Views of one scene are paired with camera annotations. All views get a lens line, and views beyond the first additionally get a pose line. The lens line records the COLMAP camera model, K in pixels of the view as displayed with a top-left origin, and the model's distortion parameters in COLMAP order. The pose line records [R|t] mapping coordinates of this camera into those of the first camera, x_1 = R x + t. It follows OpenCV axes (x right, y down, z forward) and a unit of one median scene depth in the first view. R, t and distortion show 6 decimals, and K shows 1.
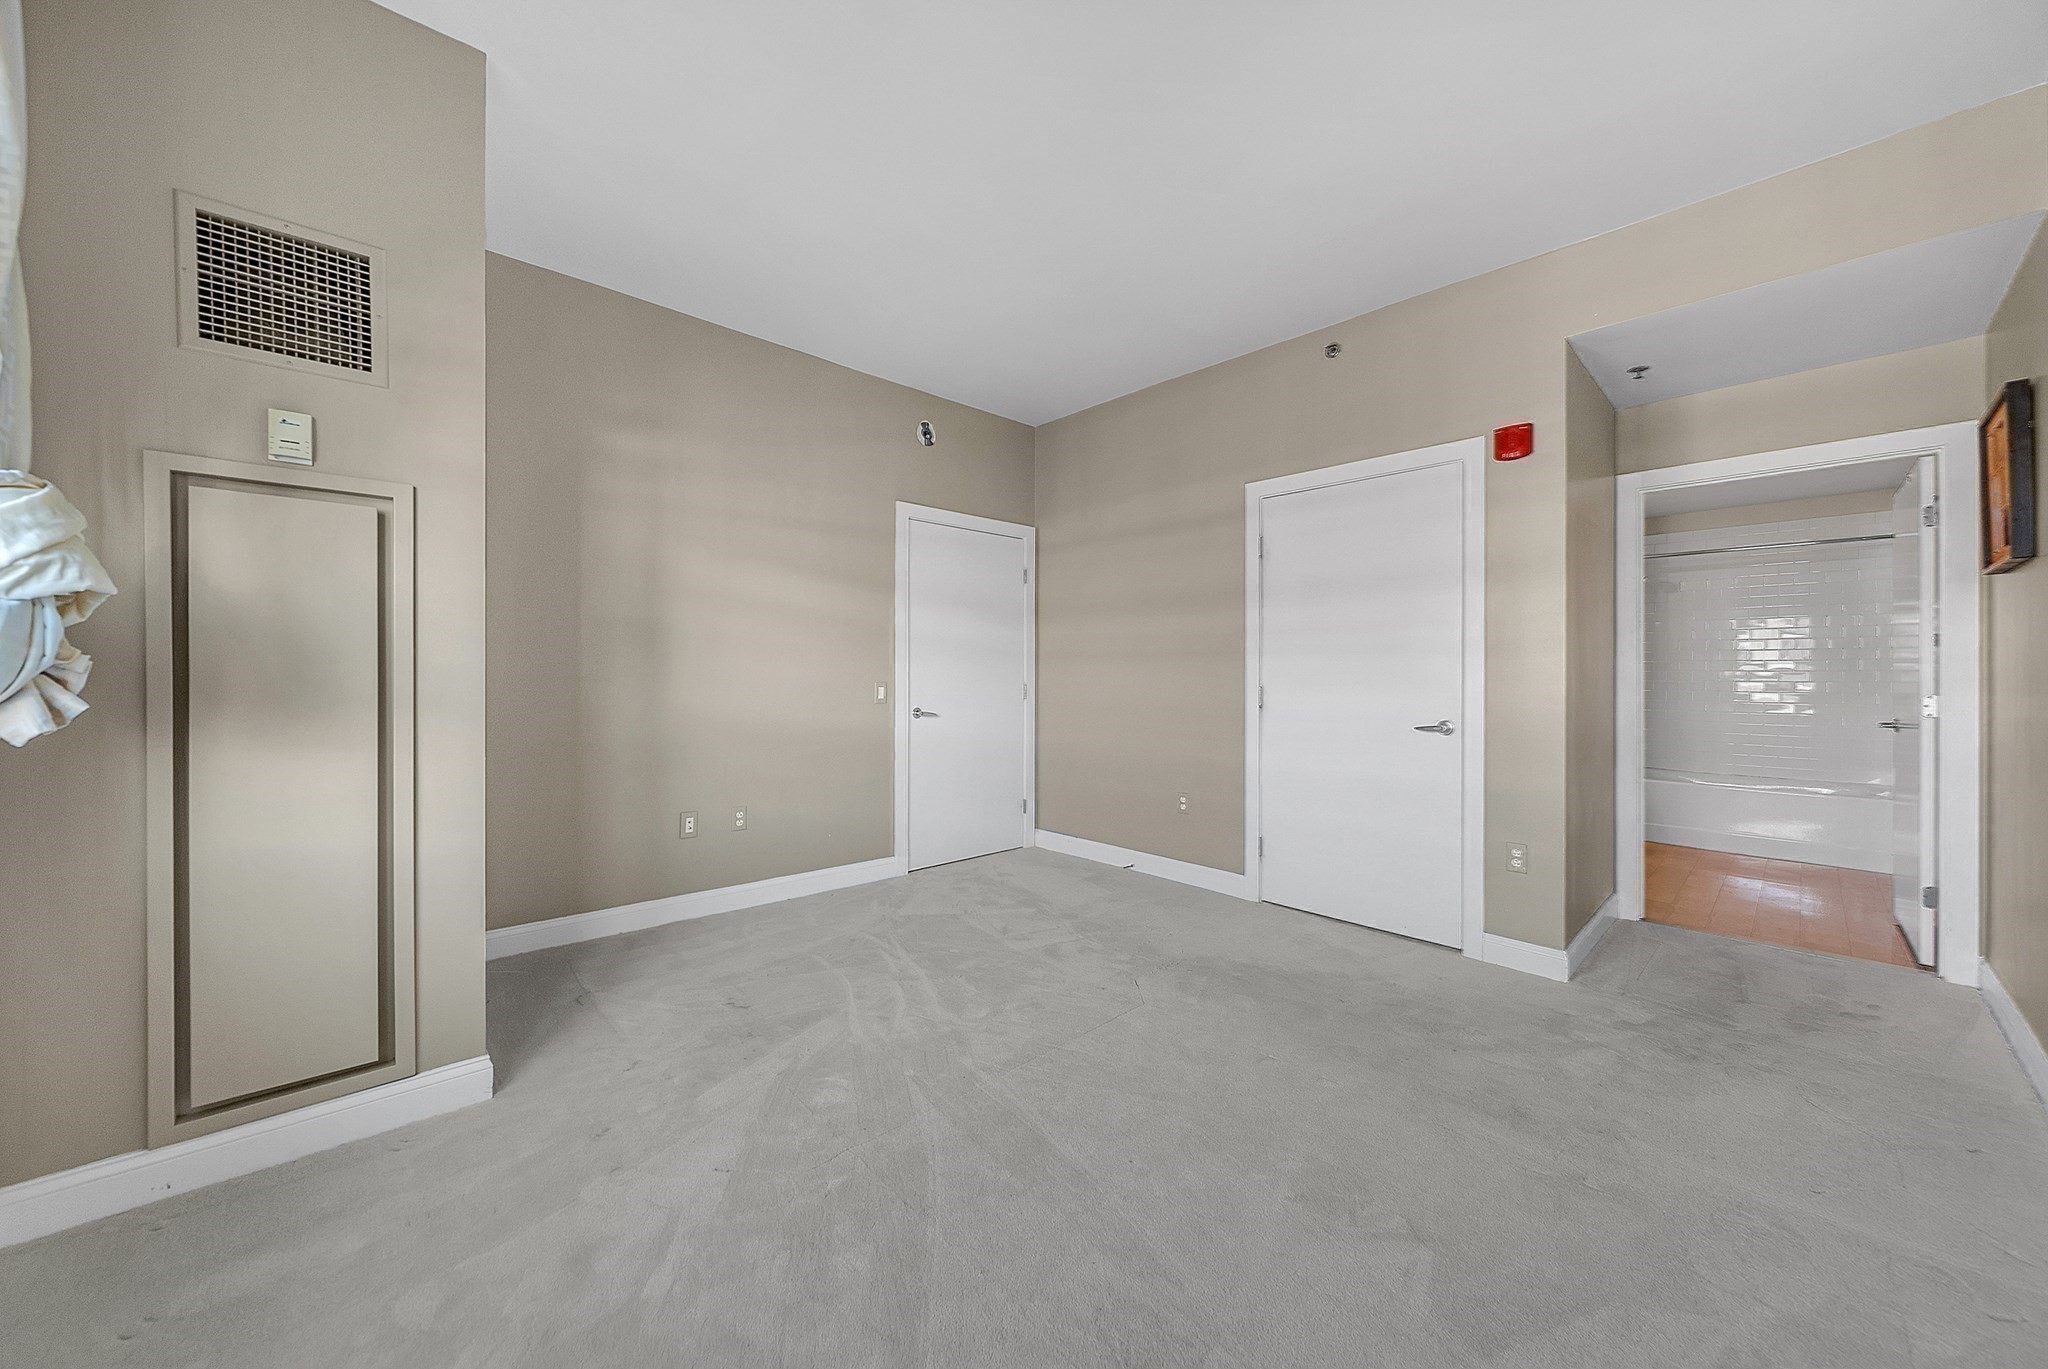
lens RADIAL K [[730.5, 0, 1025.3], [0, 730.5, 677.2], [0, 0, 1]] dist [-0.000609, -0.000039]
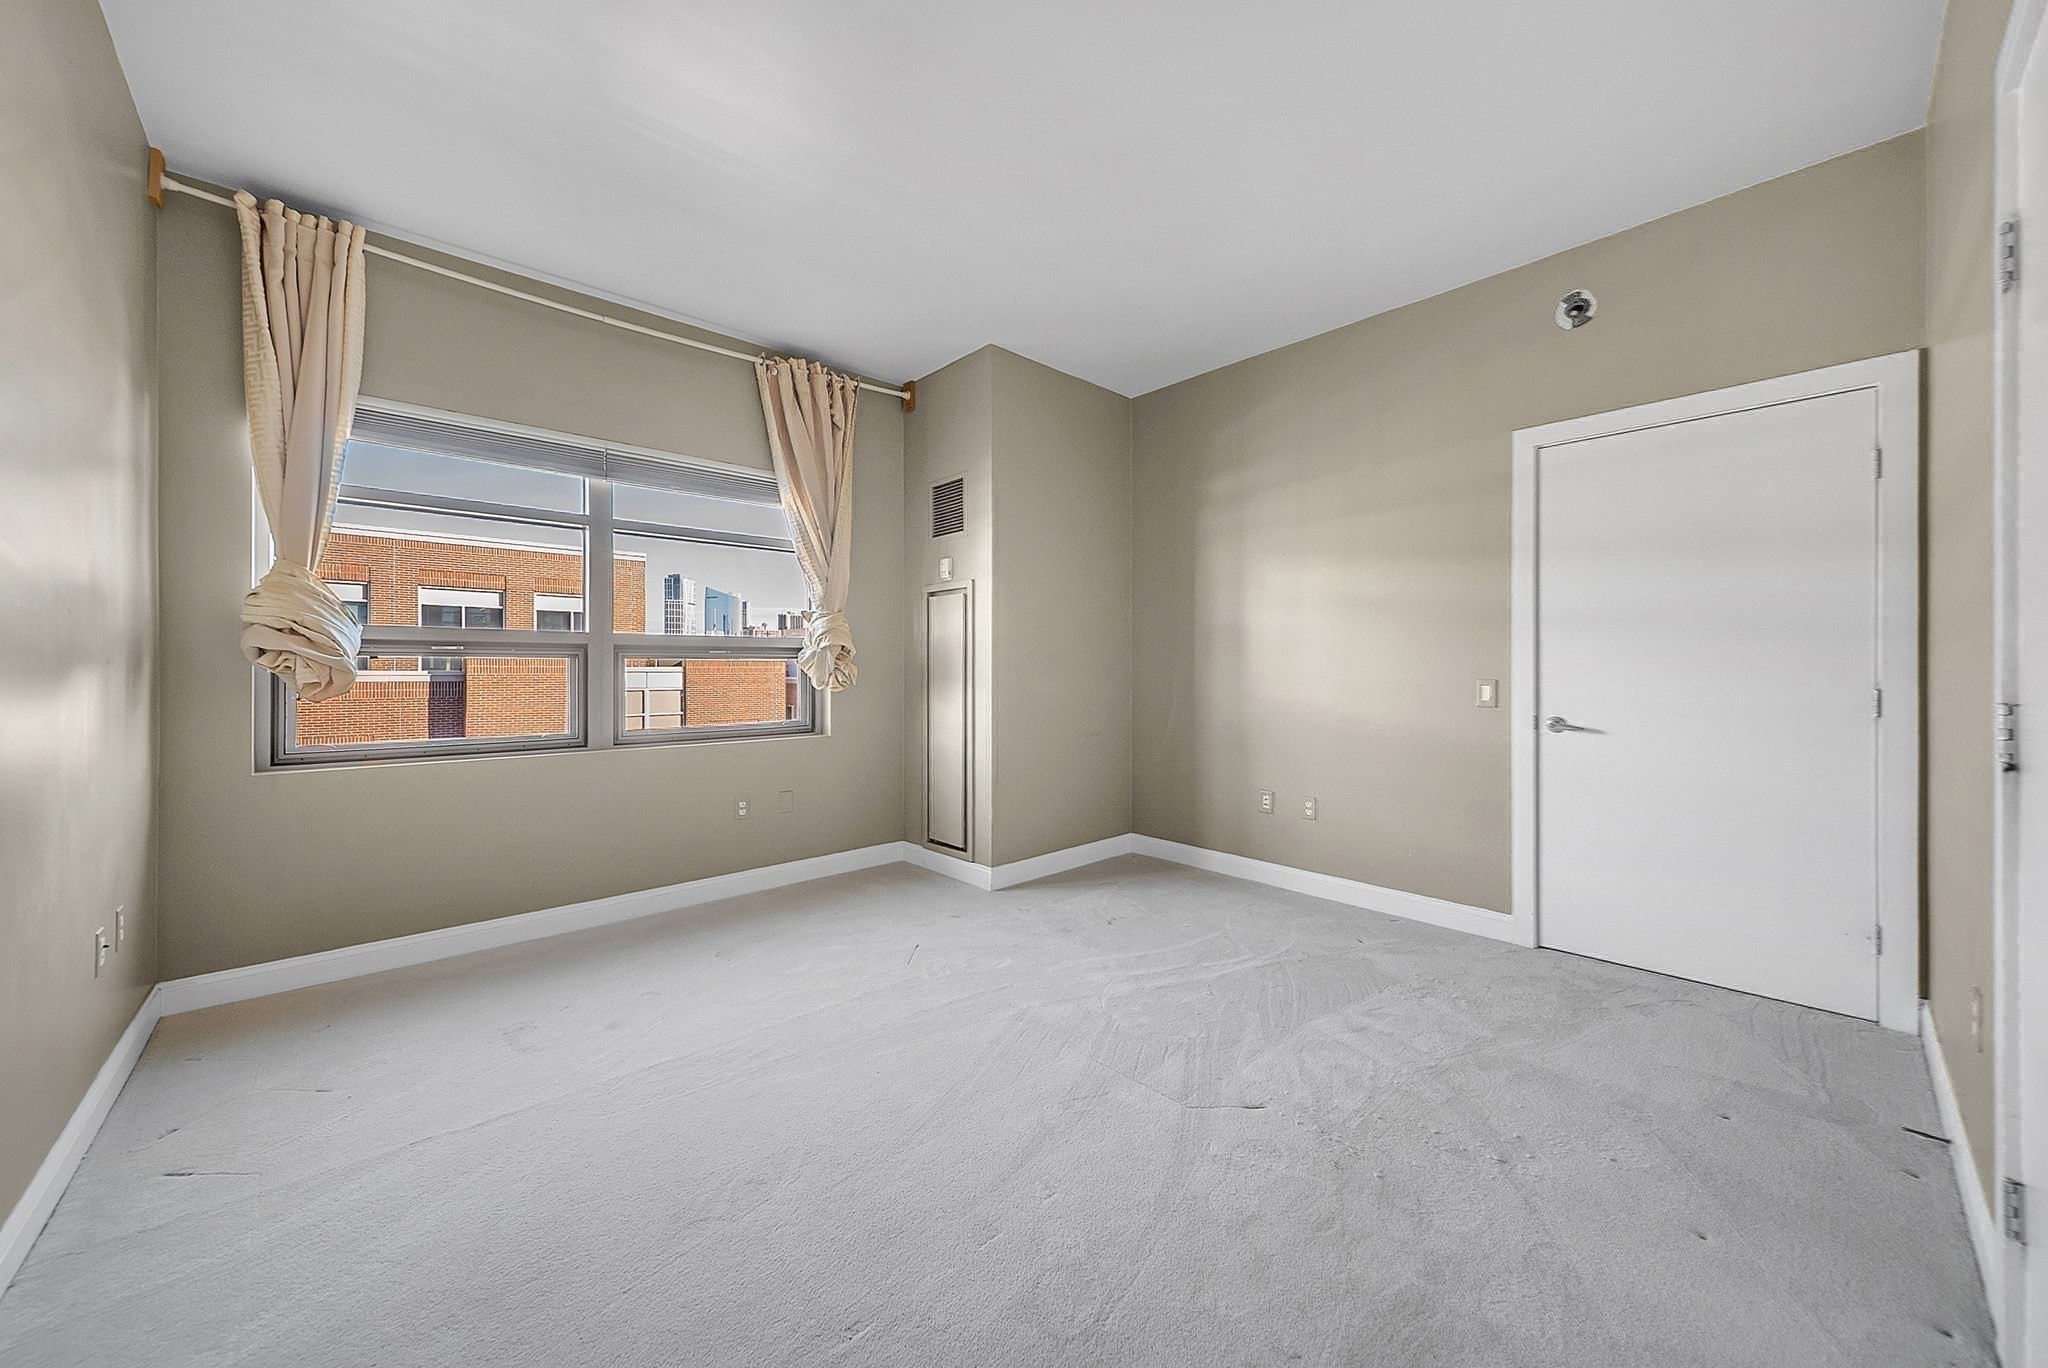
lens RADIAL K [[730.5, 0, 1025.3], [0, 730.5, 676.7], [0, 0, 1]] dist [-0.000609, -0.000039]
pose [[0.006755, 0.006910, -0.999953, 0.631877], [-0.002535, 0.999973, 0.006893, 0.000774], [0.999974, 0.002489, 0.006773, 0.578377]]
